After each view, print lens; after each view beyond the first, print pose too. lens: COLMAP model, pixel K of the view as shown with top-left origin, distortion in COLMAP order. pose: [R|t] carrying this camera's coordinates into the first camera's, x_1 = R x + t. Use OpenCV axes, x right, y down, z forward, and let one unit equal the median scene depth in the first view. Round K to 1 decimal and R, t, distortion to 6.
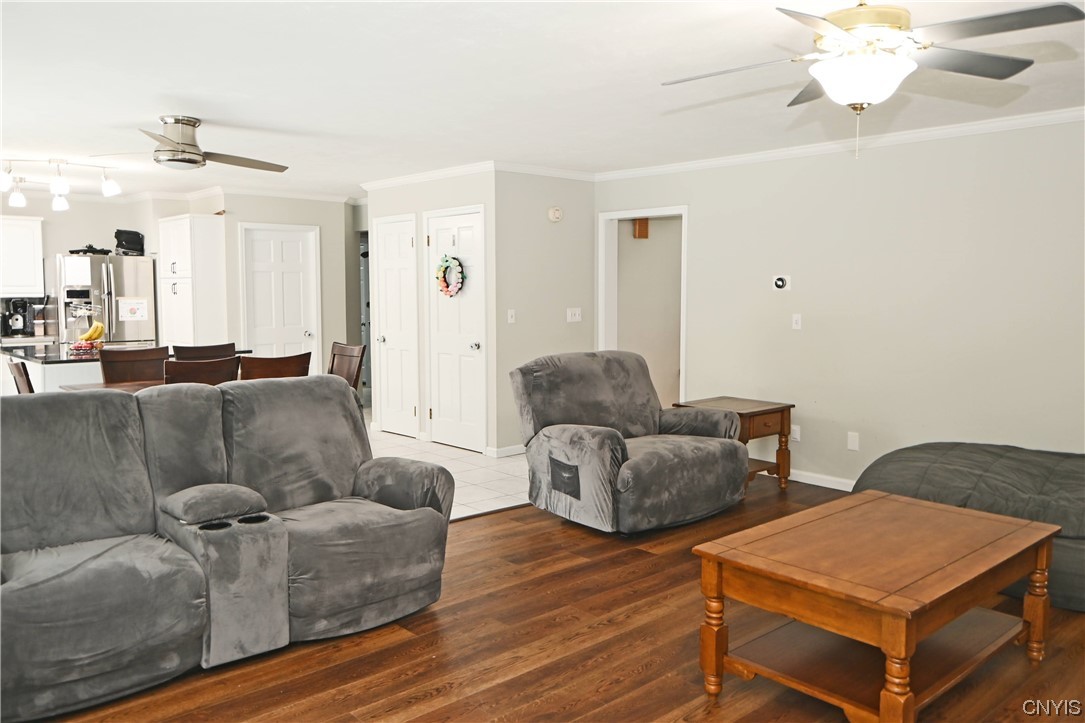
lens RADIAL K [[842.3, 0, 549.4], [0, 842.3, 365.3], [0, 0, 1]] dist [0.003064, 0.000322]
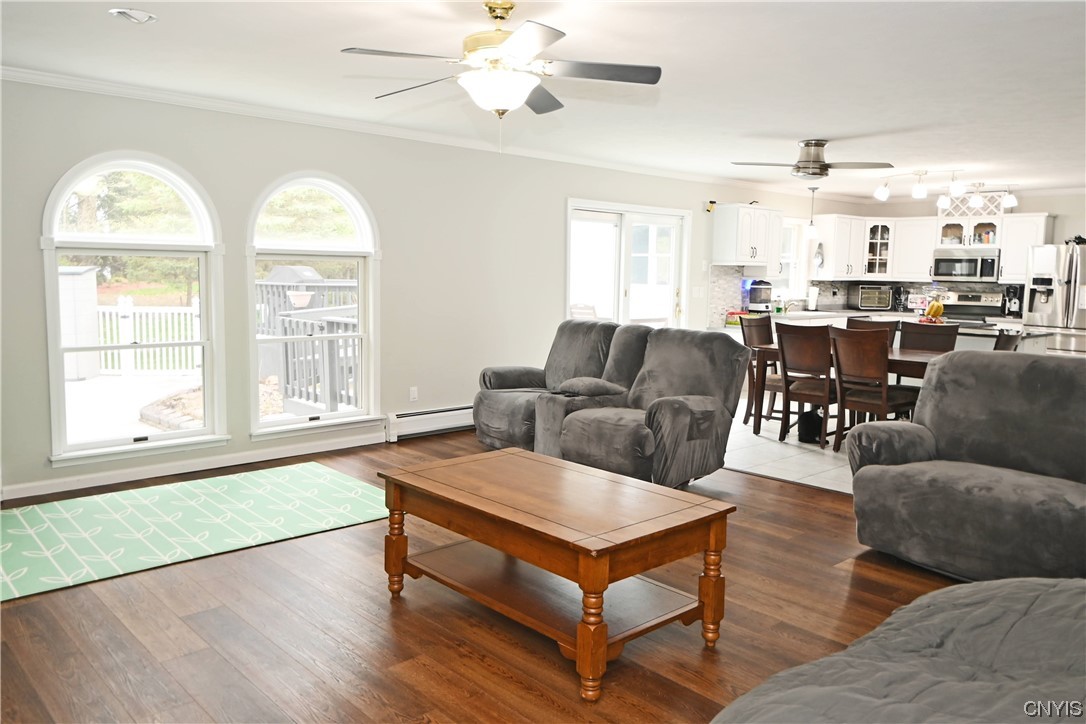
lens RADIAL K [[843.1, 0, 550.6], [0, 843.1, 361.3], [0, 0, 1]] dist [0.003064, 0.000322]
pose [[0.003223, 0.106292, -0.994330, 0.521927], [-0.108643, 0.988486, 0.105315, -0.027175], [0.994076, 0.107688, 0.014734, 0.349519]]
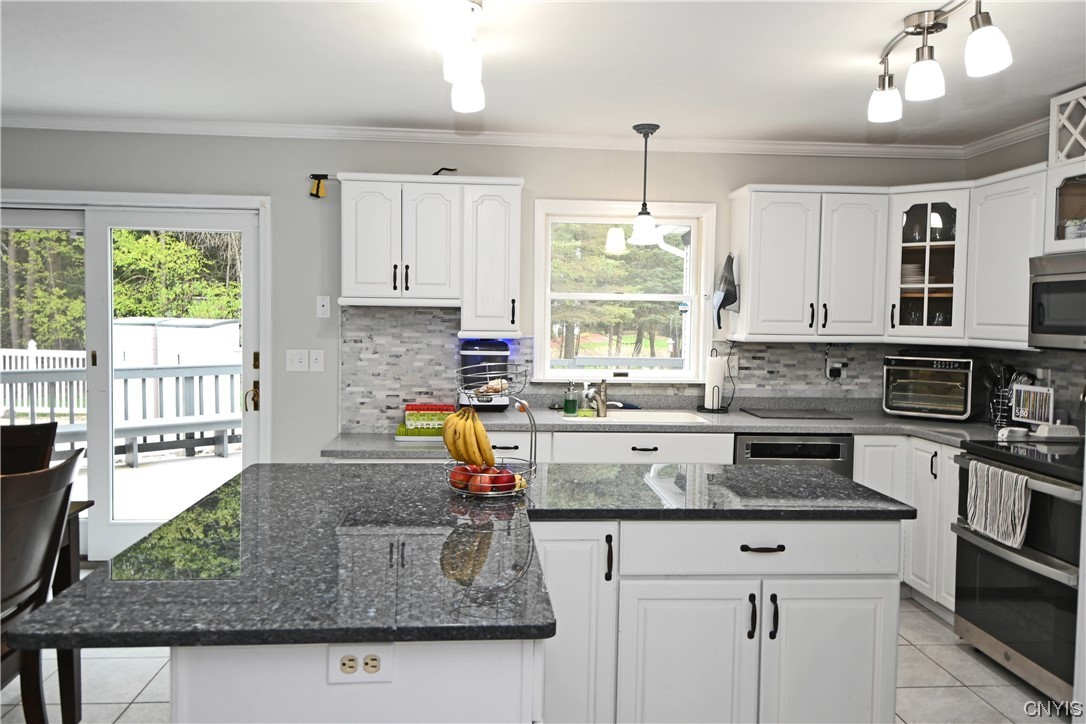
lens RADIAL K [[843.1, 0, 544.4], [0, 843.1, 358.3], [0, 0, 1]] dist [0.003064, 0.000322]
pose [[-0.627323, 0.025835, -0.778330, -0.218354], [-0.089303, 0.990470, 0.104854, -0.090529], [0.773622, 0.135285, -0.619038, 0.974152]]
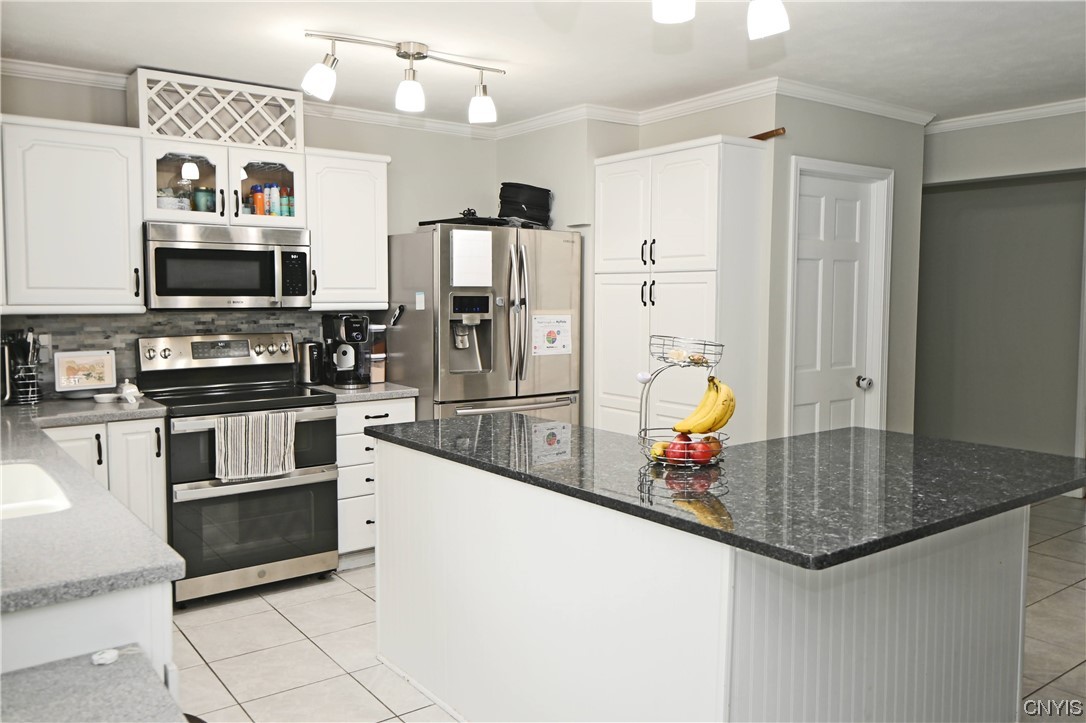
lens RADIAL K [[842.2, 0, 542.0], [0, 842.2, 359.3], [0, 0, 1]] dist [-0.005499, -0.001403]
pose [[0.993112, 0.009993, -0.116740, -0.445070], [-0.011126, 0.999897, -0.009062, -0.046468], [0.116638, 0.010298, 0.993121, 0.495338]]
